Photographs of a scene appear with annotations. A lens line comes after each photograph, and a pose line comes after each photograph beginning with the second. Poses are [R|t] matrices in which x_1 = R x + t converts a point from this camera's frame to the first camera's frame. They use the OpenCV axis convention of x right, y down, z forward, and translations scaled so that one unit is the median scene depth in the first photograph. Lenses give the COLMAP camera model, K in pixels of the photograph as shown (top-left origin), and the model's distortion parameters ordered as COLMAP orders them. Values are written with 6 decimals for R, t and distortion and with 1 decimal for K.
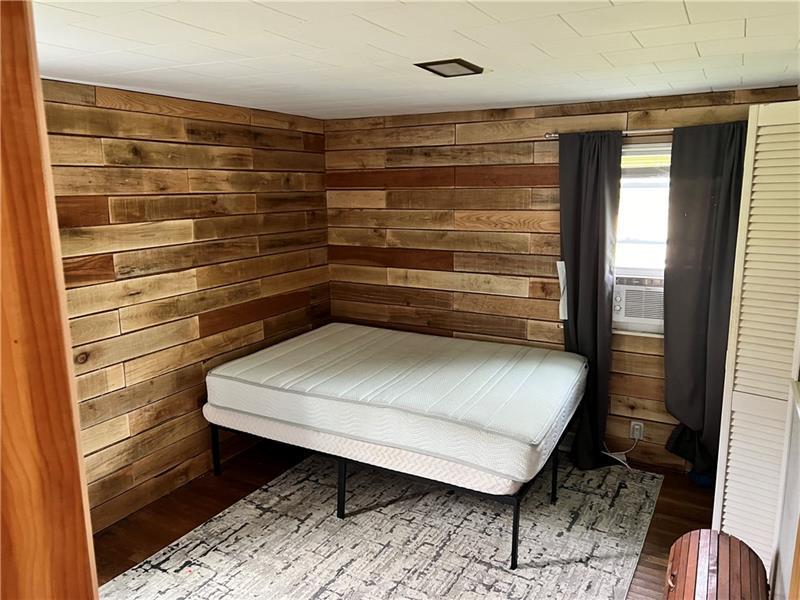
lens RADIAL K [[605.5, 0, 400.1], [0, 605.5, 301.5], [0, 0, 1]] dist [0.034761, -0.035068]
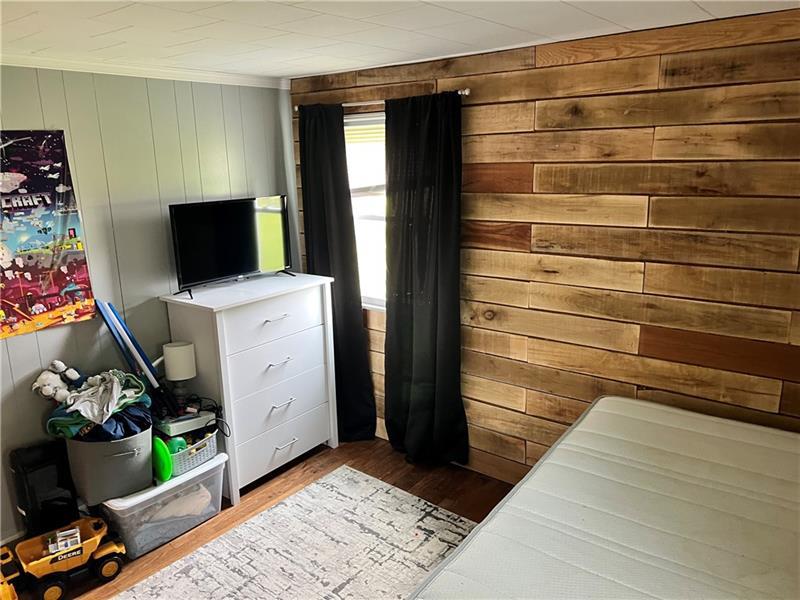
lens RADIAL K [[605.5, 0, 399.5], [0, 605.5, 297.5], [0, 0, 1]] dist [0.034761, -0.035068]
pose [[-0.168568, 0.235069, -0.957250, 0.481186], [-0.167477, 0.950196, 0.262829, -0.176590], [0.971358, 0.204622, -0.120804, 0.896373]]
